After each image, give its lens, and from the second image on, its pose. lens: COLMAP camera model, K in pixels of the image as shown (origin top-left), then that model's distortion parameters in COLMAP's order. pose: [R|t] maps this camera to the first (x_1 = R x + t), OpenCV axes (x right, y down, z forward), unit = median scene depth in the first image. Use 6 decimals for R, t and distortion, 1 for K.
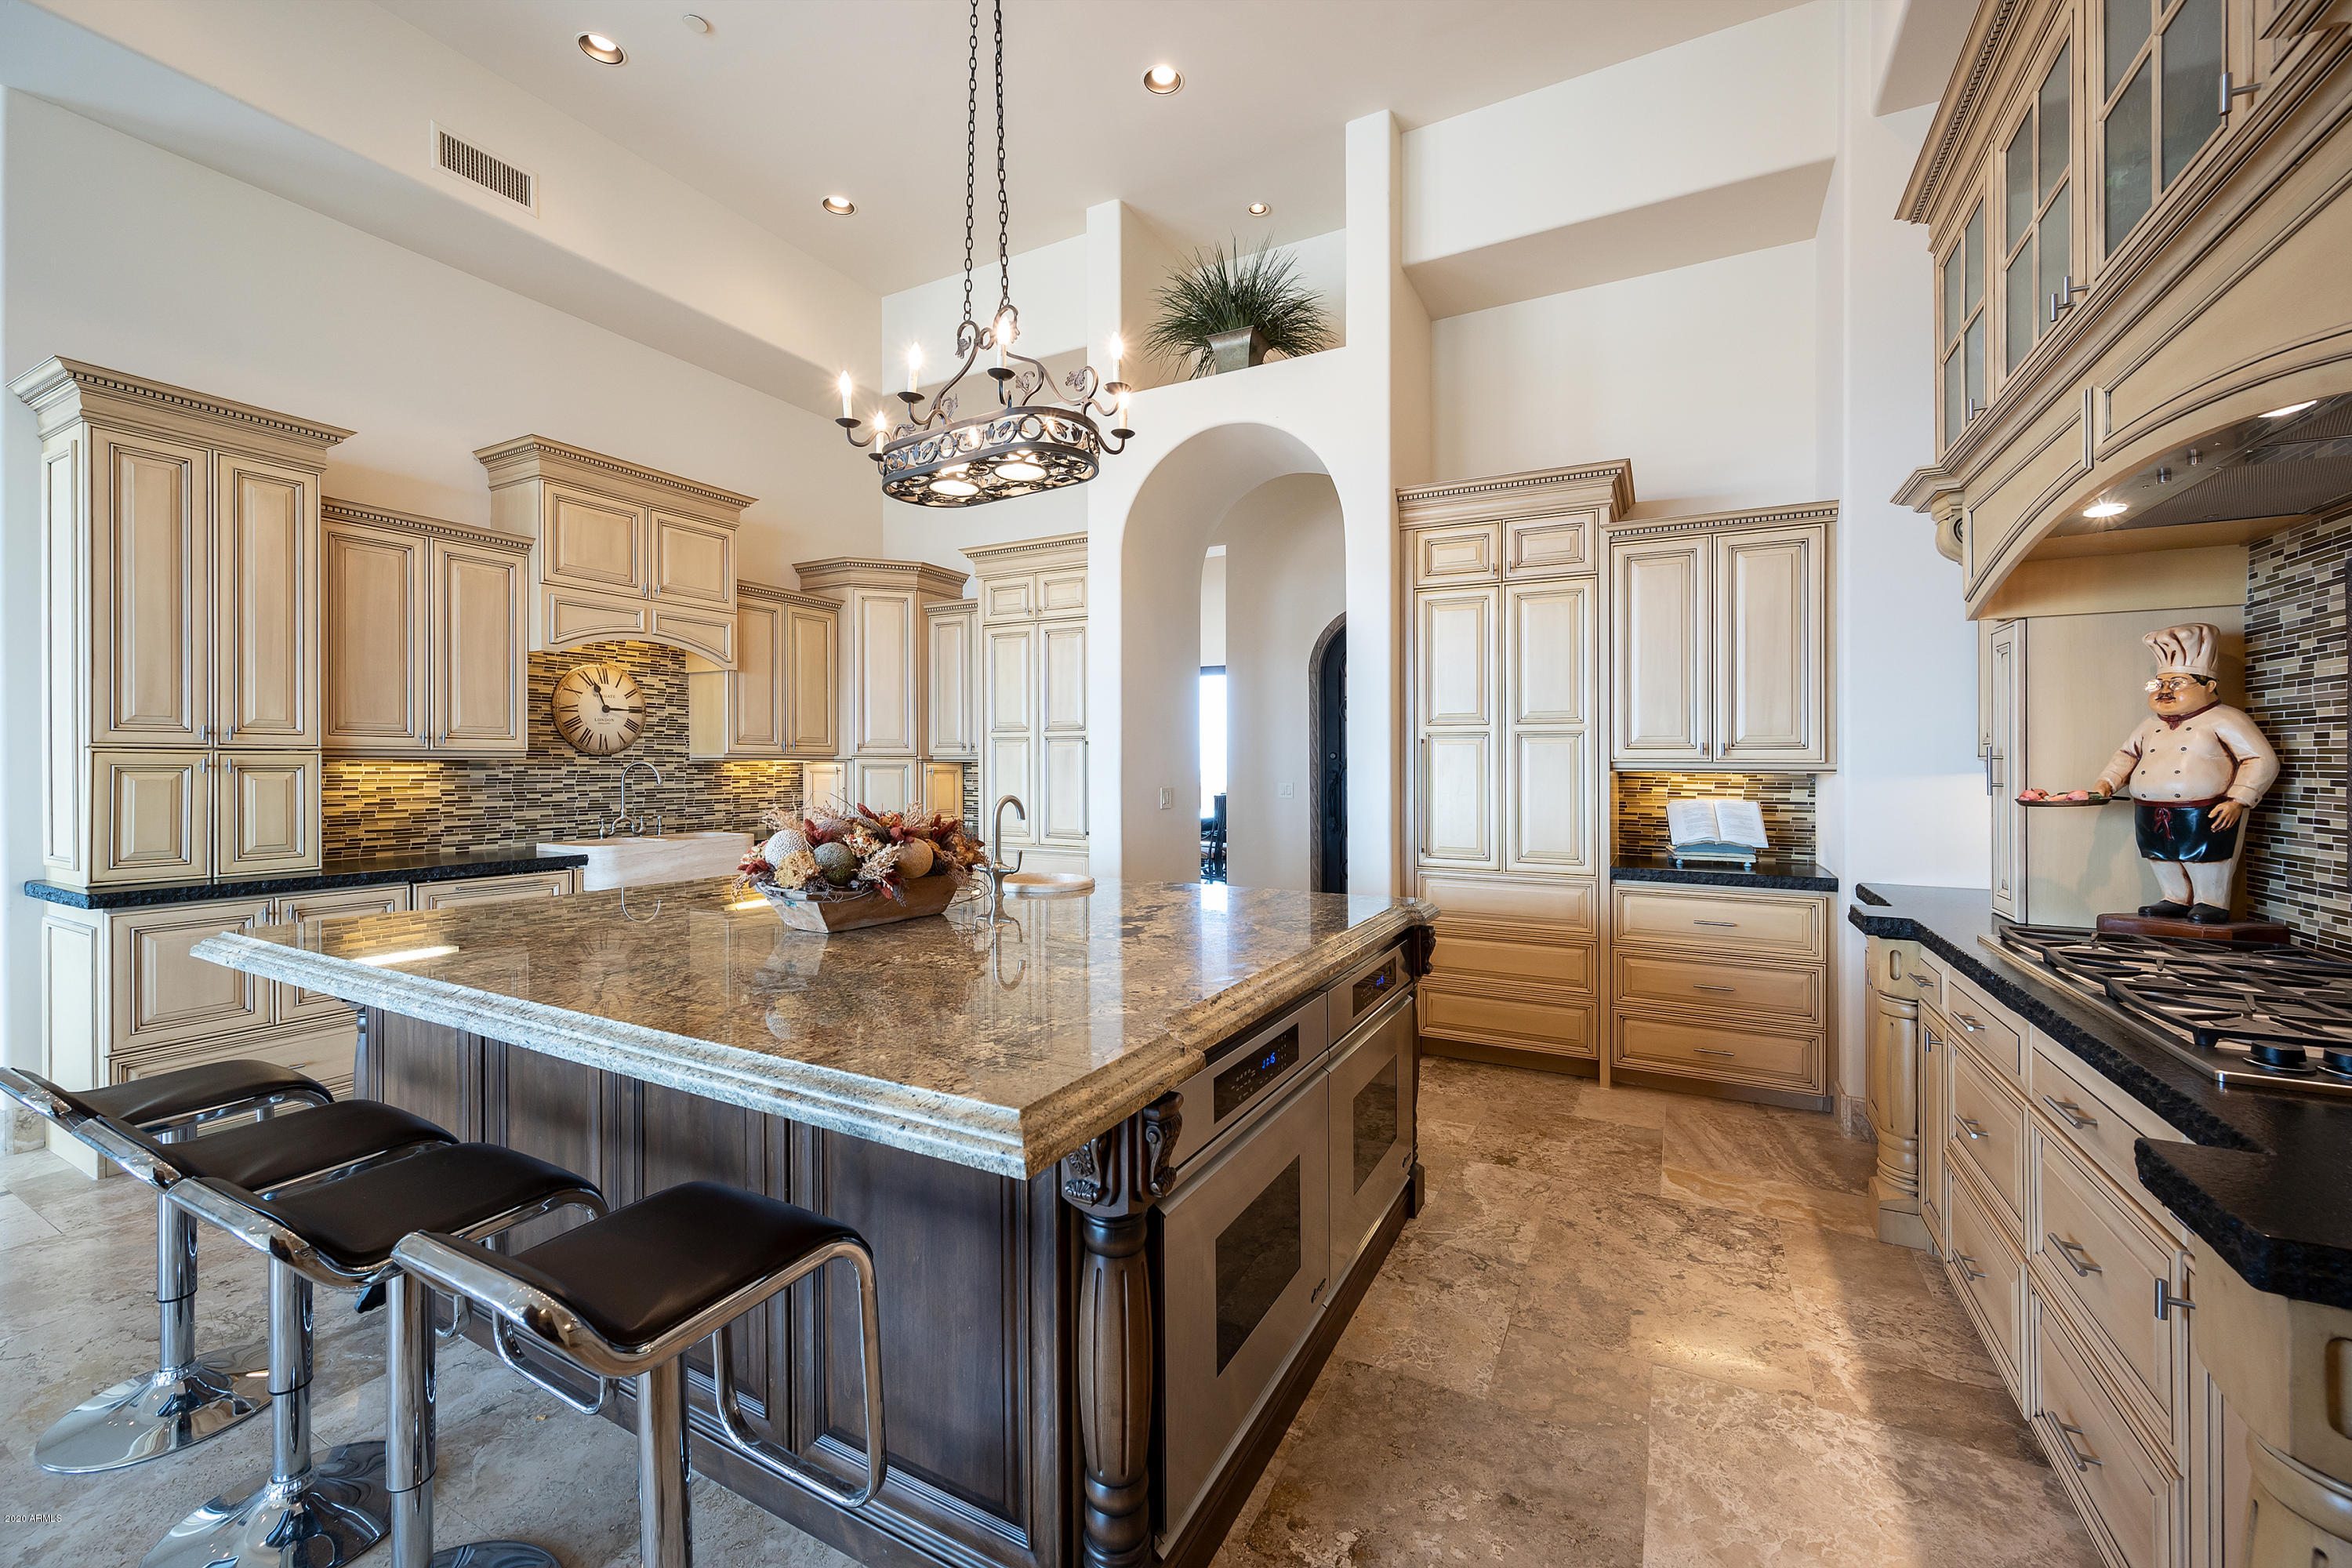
lens RADIAL K [[950.0, 0, 1140.8], [0, 950.0, 763.8], [0, 0, 1]] dist [-0.004195, 0.000733]
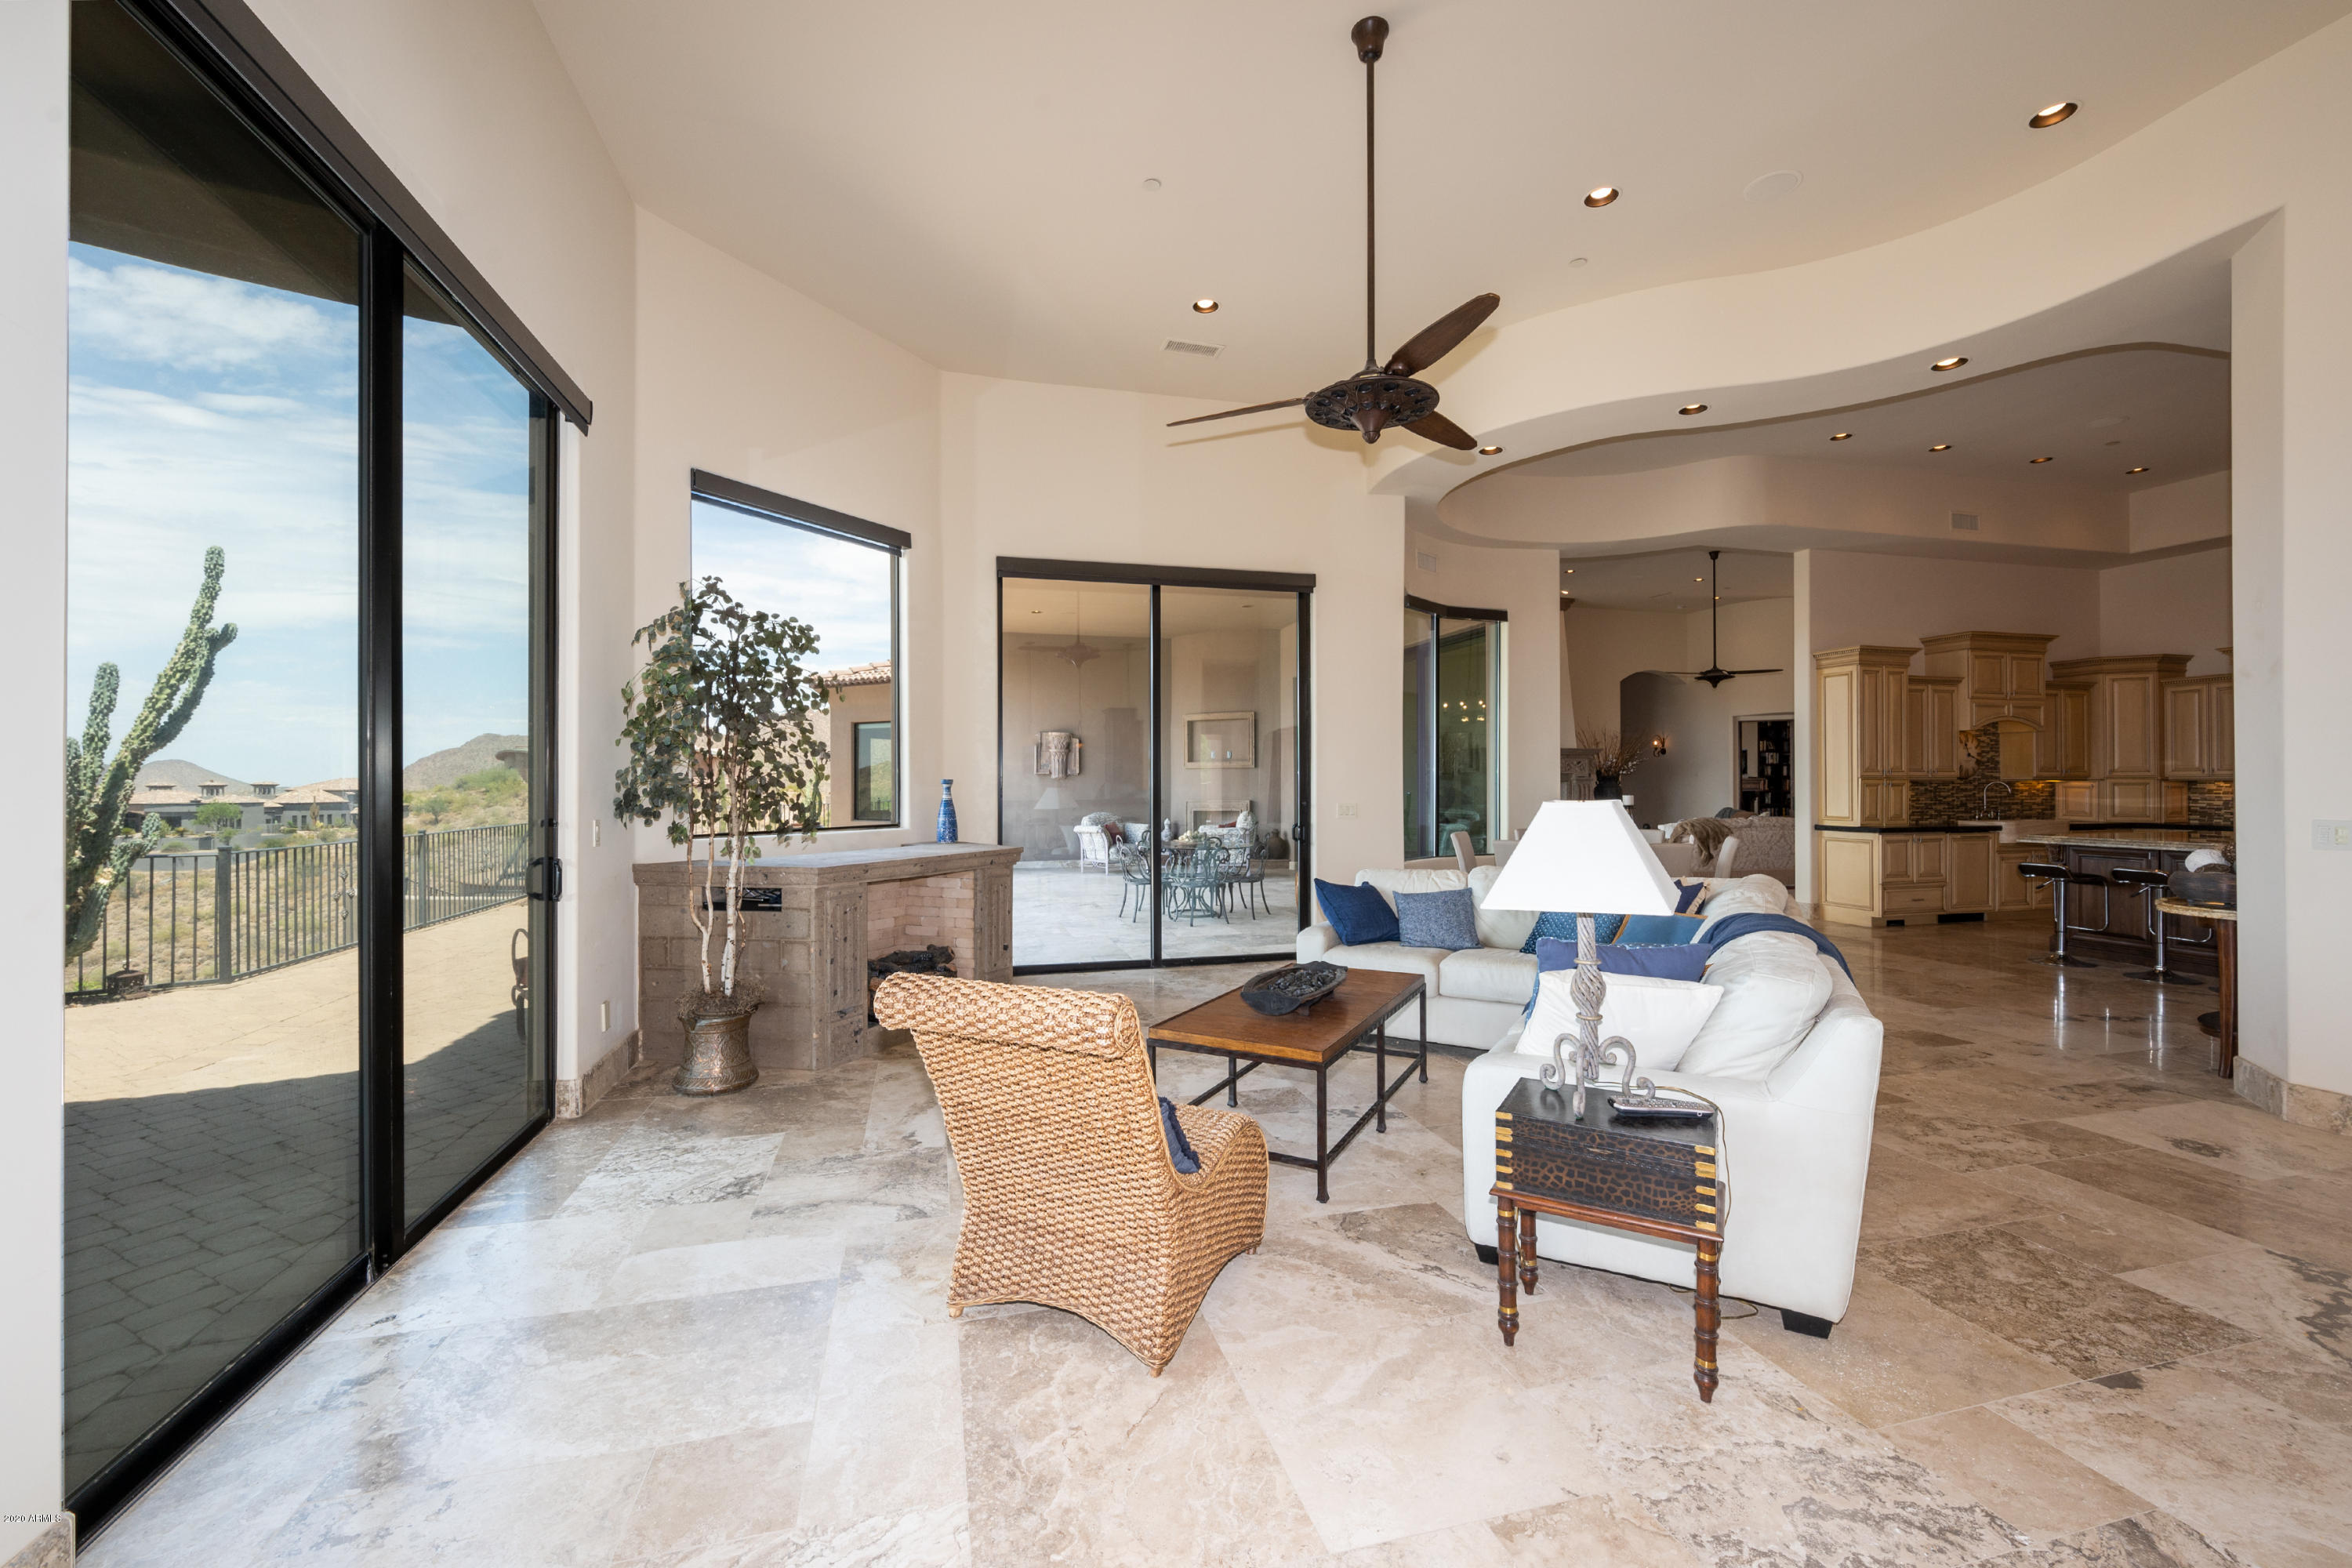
lens RADIAL K [[950.0, 0, 1183.5], [0, 950.0, 773.7], [0, 0, 1]] dist [-0.004195, 0.000733]
pose [[0.693442, -0.012477, -0.720404, -0.331373], [0.006159, 0.999916, -0.011389, -0.008061], [0.720486, 0.003461, 0.693461, -1.840552]]
